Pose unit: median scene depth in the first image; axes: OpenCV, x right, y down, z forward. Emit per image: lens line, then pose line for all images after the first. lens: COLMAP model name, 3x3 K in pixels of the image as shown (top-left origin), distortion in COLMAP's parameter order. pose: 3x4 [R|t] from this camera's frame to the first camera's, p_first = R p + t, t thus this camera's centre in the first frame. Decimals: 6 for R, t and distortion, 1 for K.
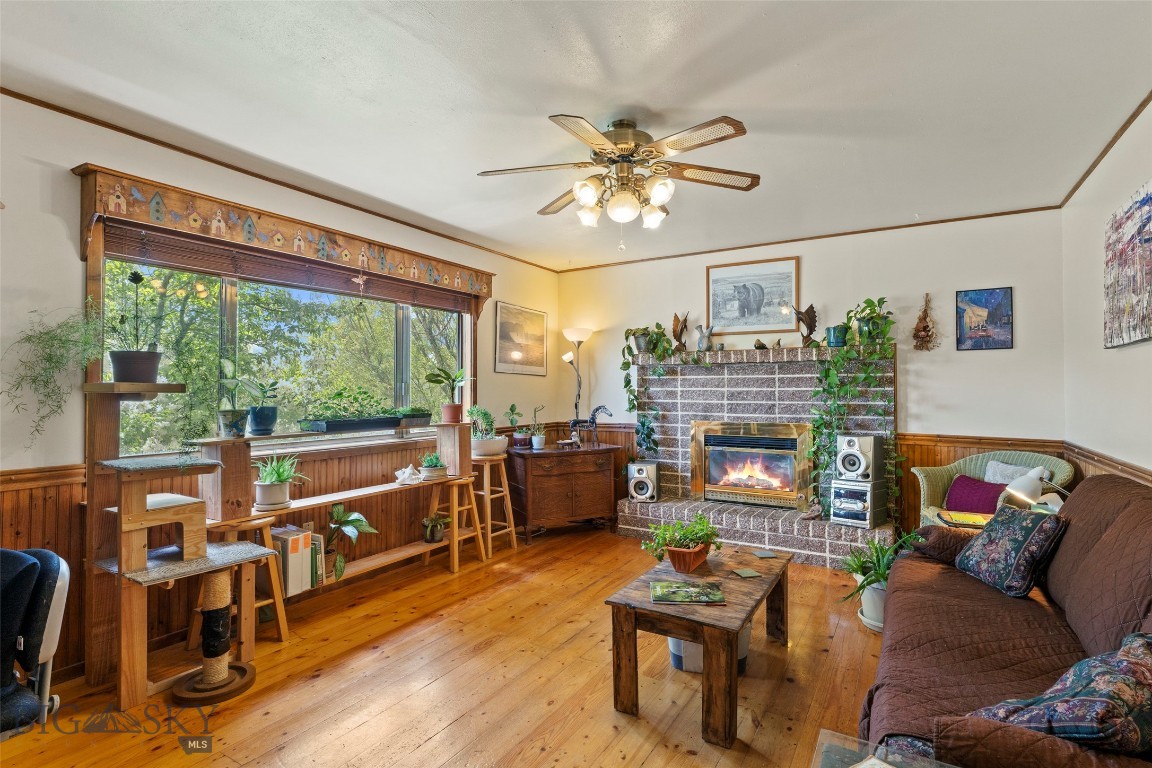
lens RADIAL K [[556.5, 0, 575.5], [0, 556.5, 384.1], [0, 0, 1]] dist [-0.011416, 0.004374]
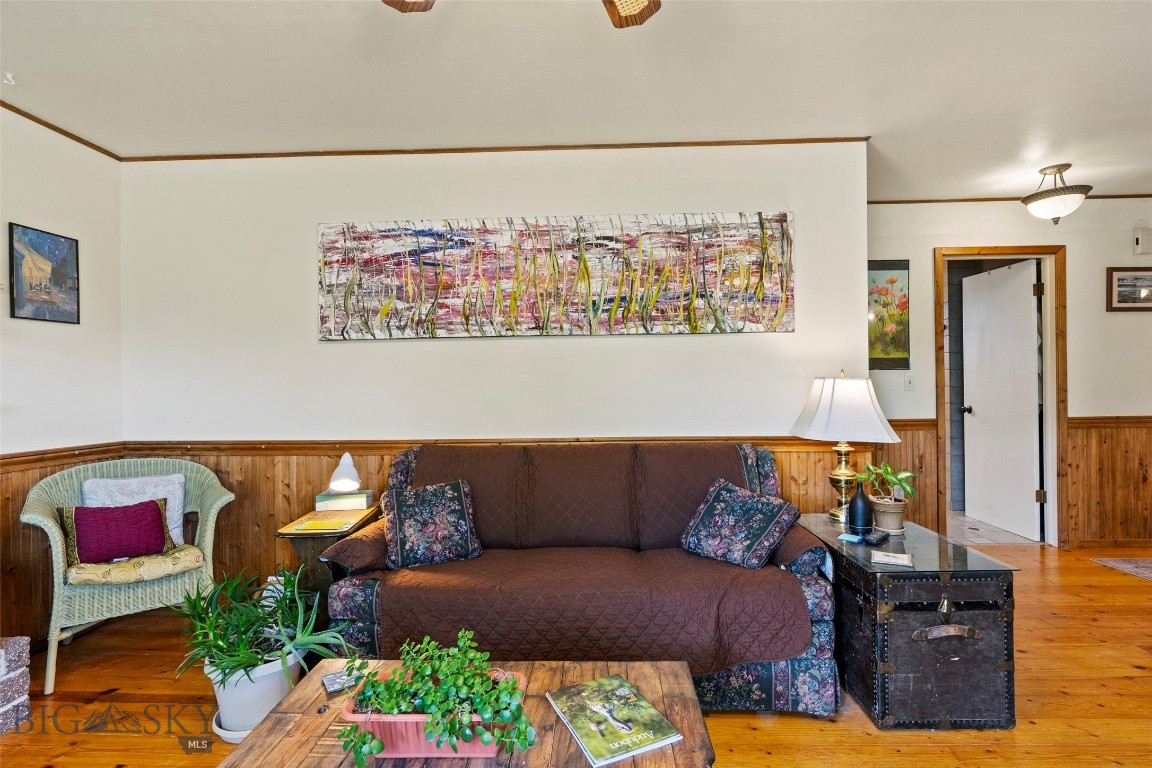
lens RADIAL K [[556.5, 0, 577.5], [0, 556.5, 383.4], [0, 0, 1]] dist [-0.011416, 0.004374]
pose [[-0.490549, 0.001352, 0.871412, -0.159660], [0.002391, 0.999997, -0.000206, 0.014556], [-0.871410, 0.001983, -0.490551, 0.715215]]
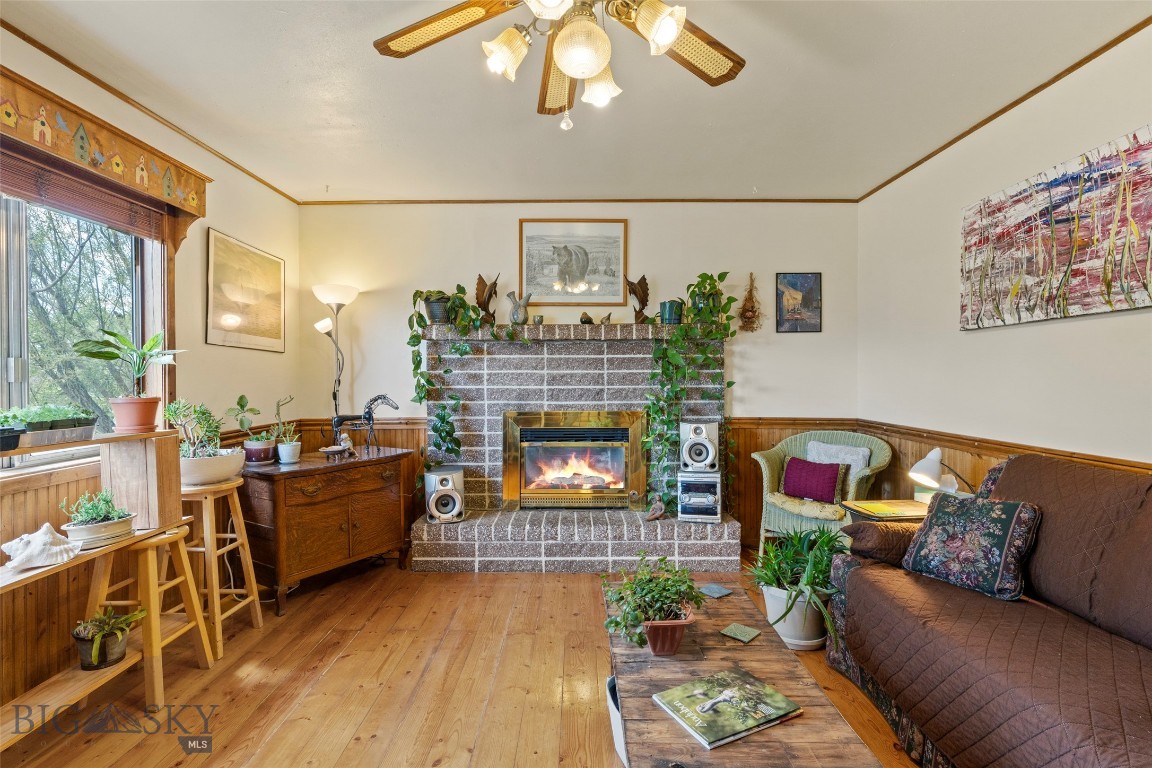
lens RADIAL K [[556.5, 0, 575.9], [0, 556.5, 382.7], [0, 0, 1]] dist [-0.011416, 0.004374]
pose [[0.854971, -0.009067, 0.518597, -0.134627], [-0.002522, 0.999763, 0.021636, 0.008731], [-0.518670, -0.019806, 0.854745, 0.314356]]
